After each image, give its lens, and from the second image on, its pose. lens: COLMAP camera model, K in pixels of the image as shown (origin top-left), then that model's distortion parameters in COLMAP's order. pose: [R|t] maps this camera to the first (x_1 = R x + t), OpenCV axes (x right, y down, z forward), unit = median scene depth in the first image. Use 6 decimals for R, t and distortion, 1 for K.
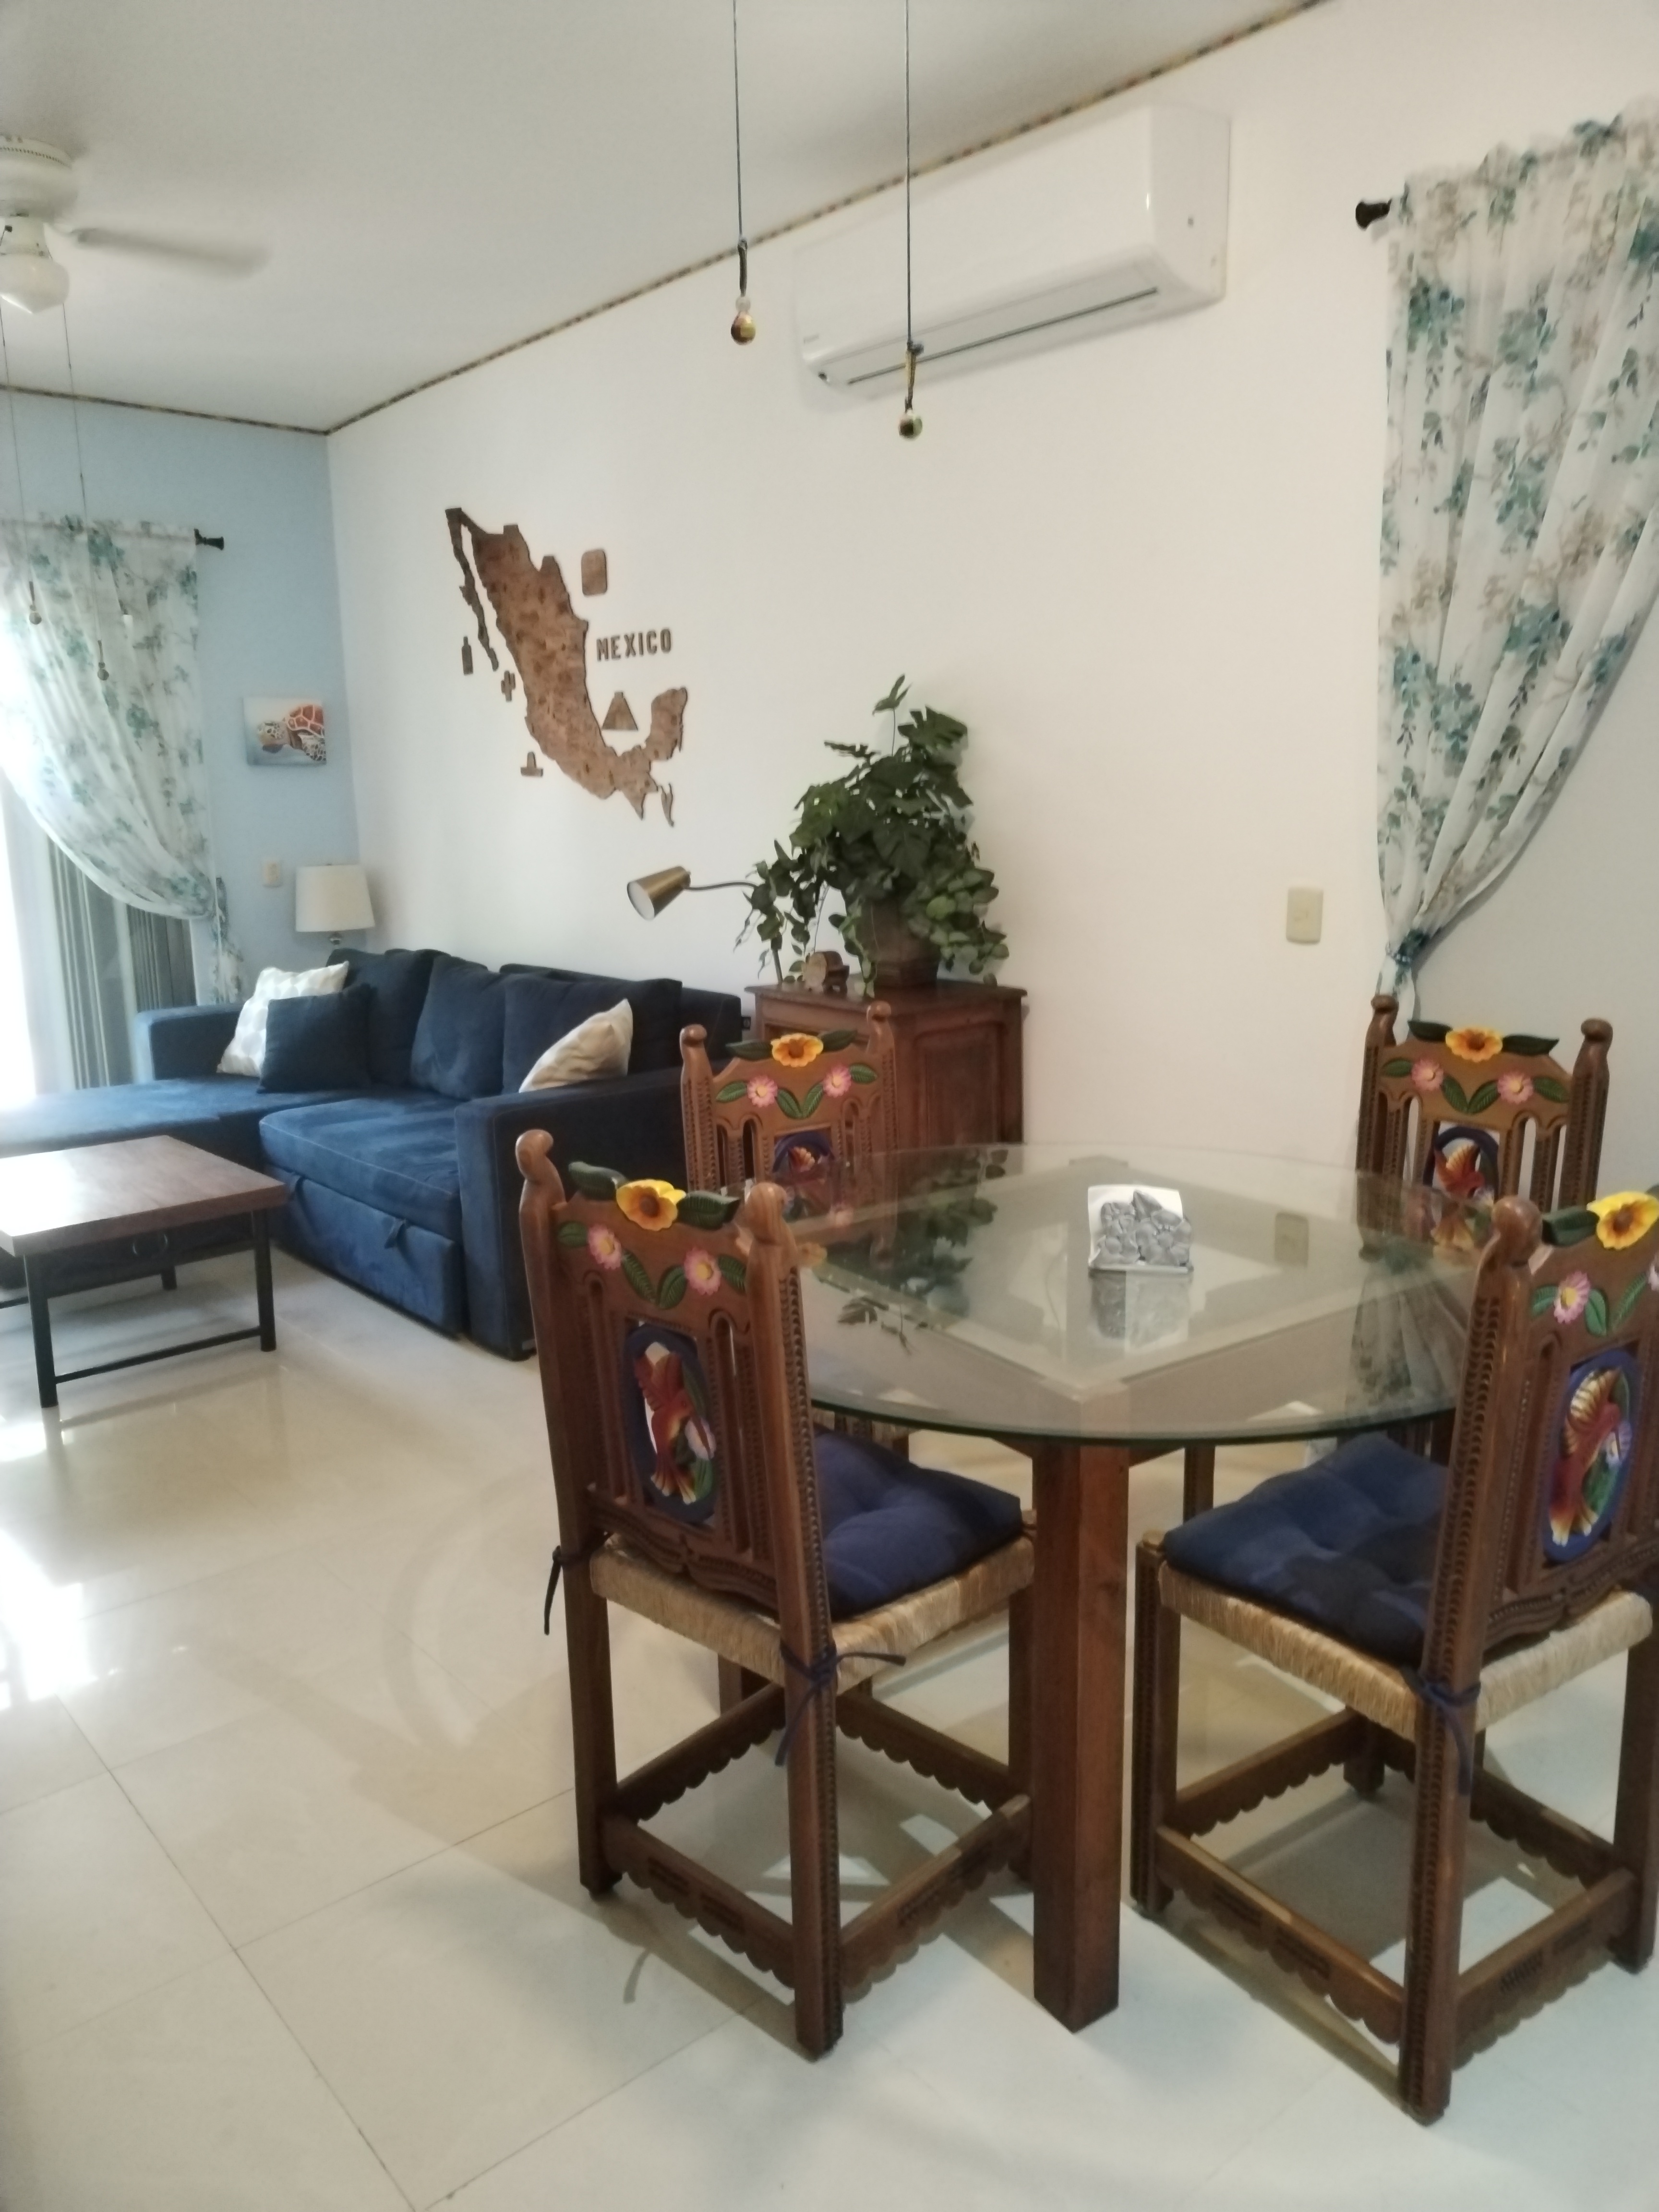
lens RADIAL K [[1612.4, 0, 833.8], [0, 1612.4, 1105.7], [0, 0, 1]] dist [0.045033, -0.030971]
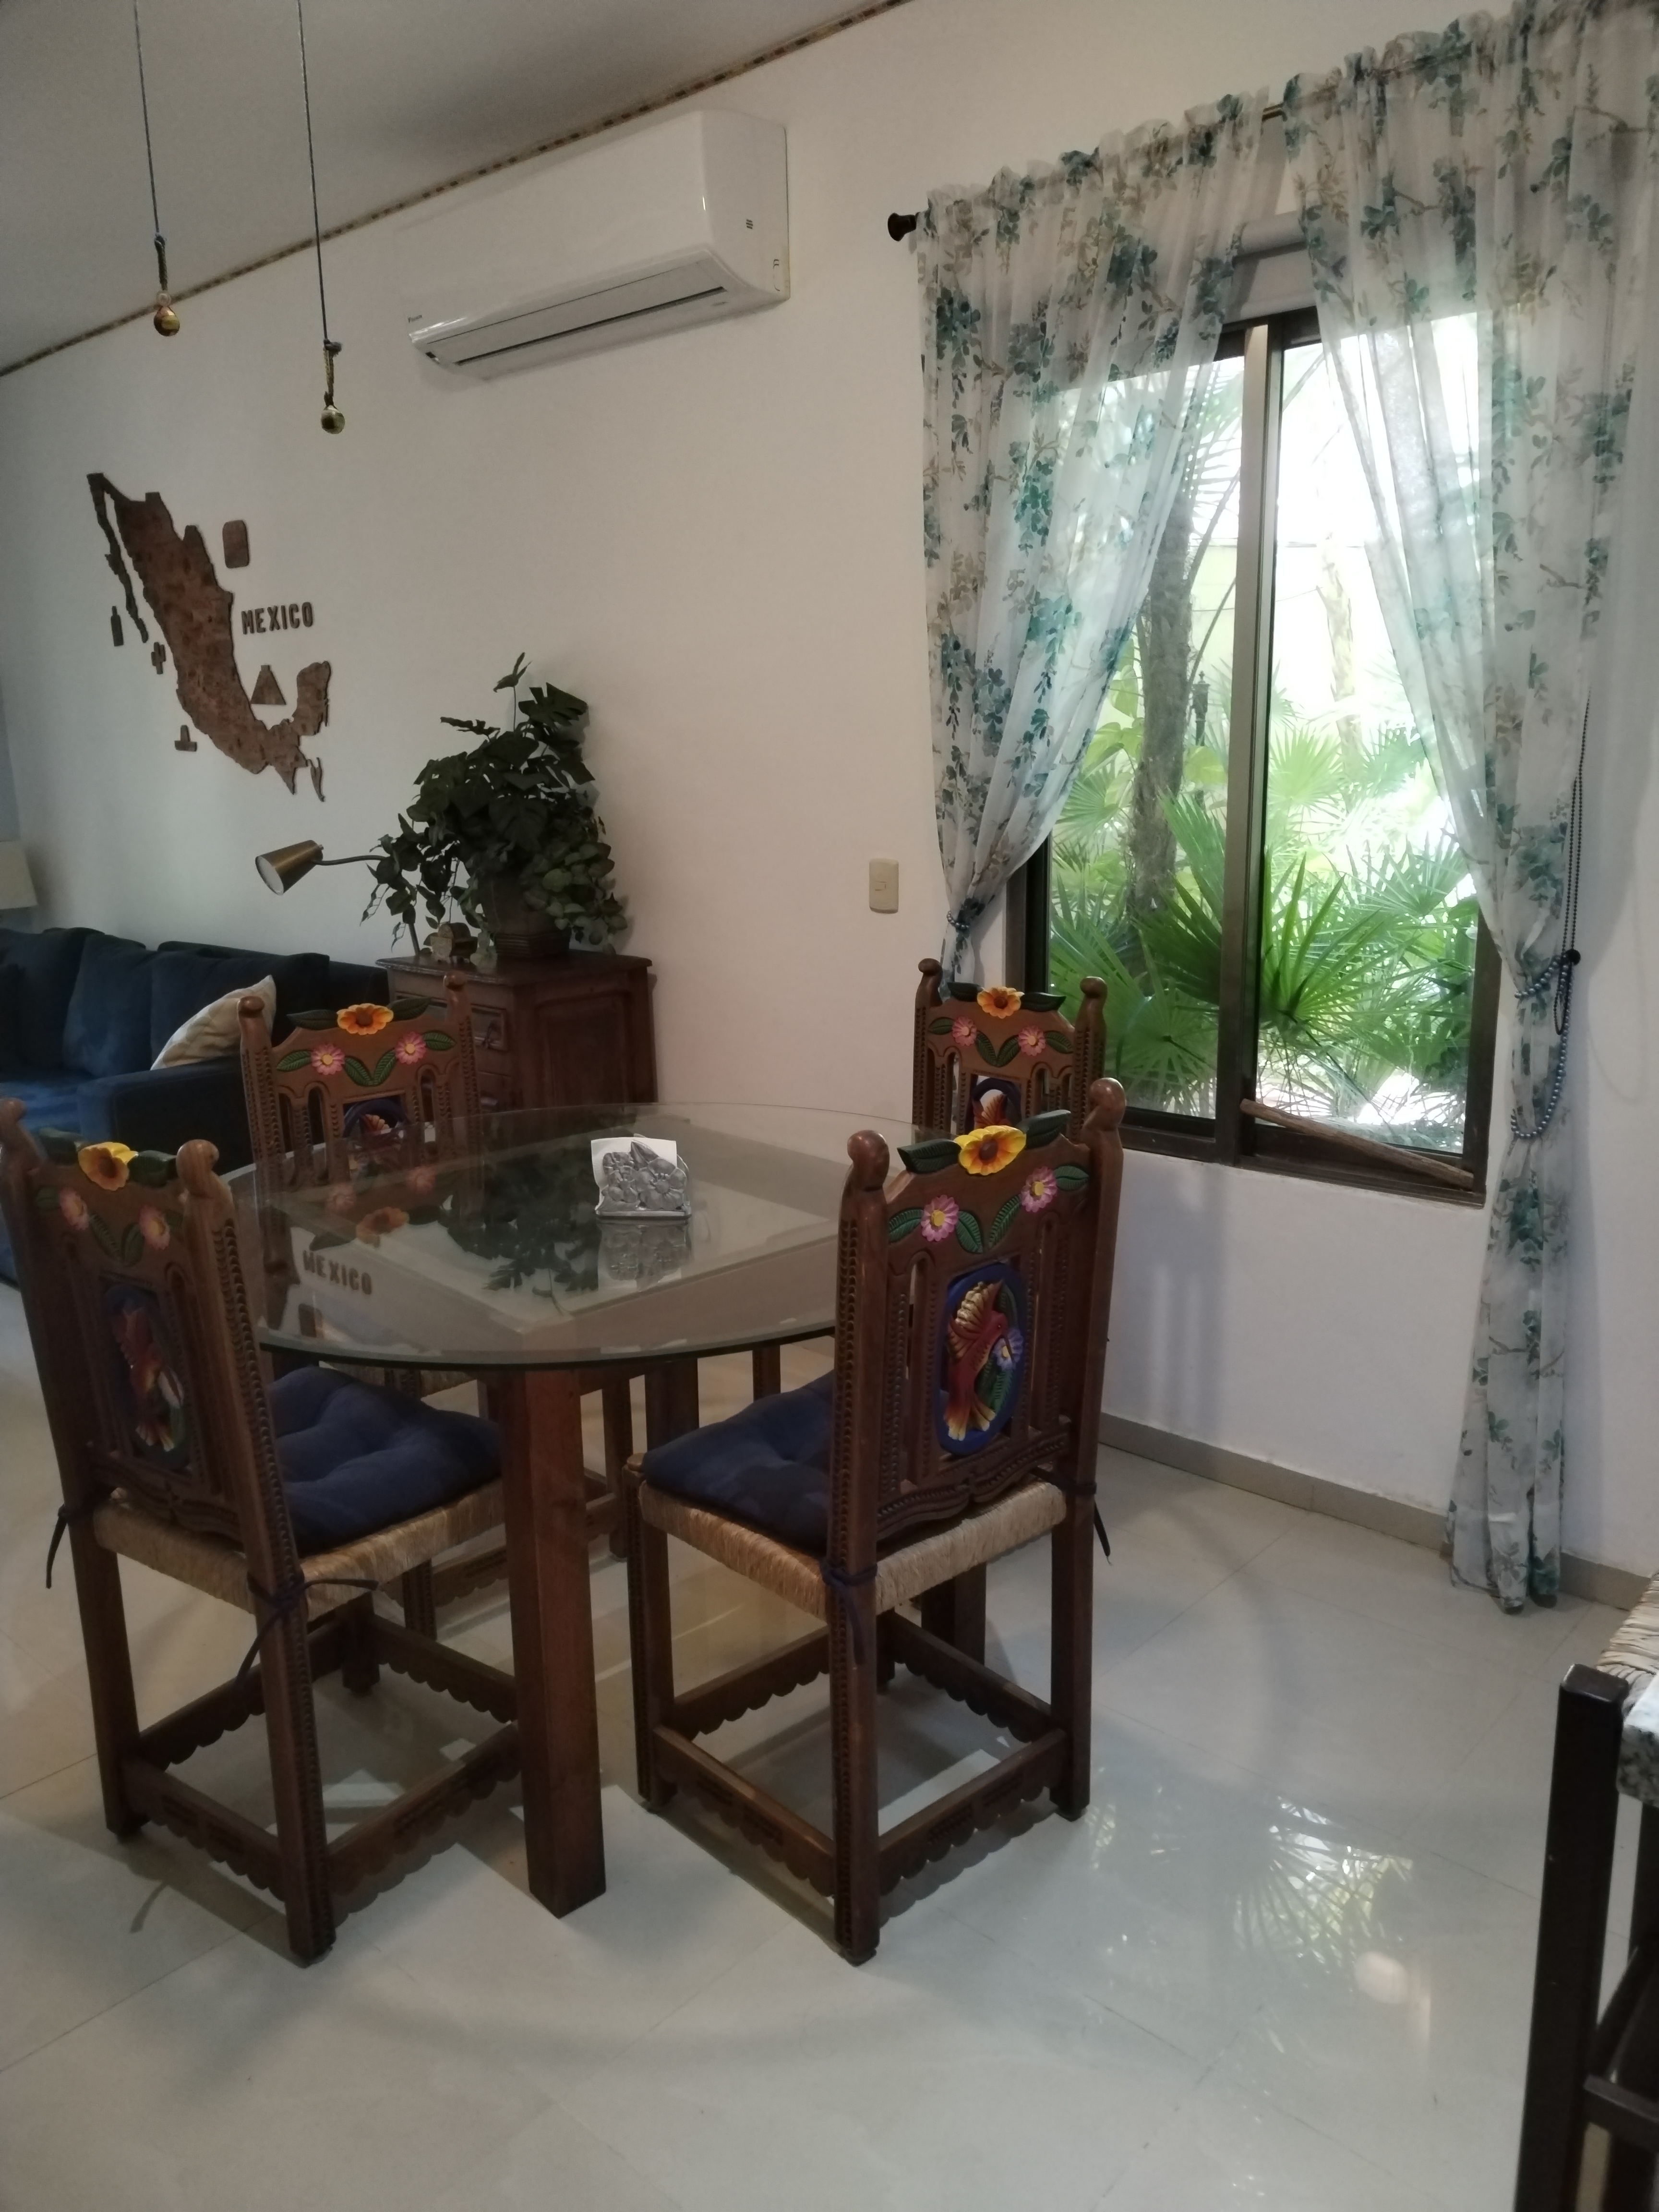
lens RADIAL K [[1612.4, 0, 823.7], [0, 1612.4, 1102.4], [0, 0, 1]] dist [0.045033, -0.030971]
pose [[0.991880, -0.025506, 0.124591, 0.115281], [0.023946, 0.999615, 0.014002, 0.009351], [-0.124900, -0.010905, 0.992109, -0.050456]]
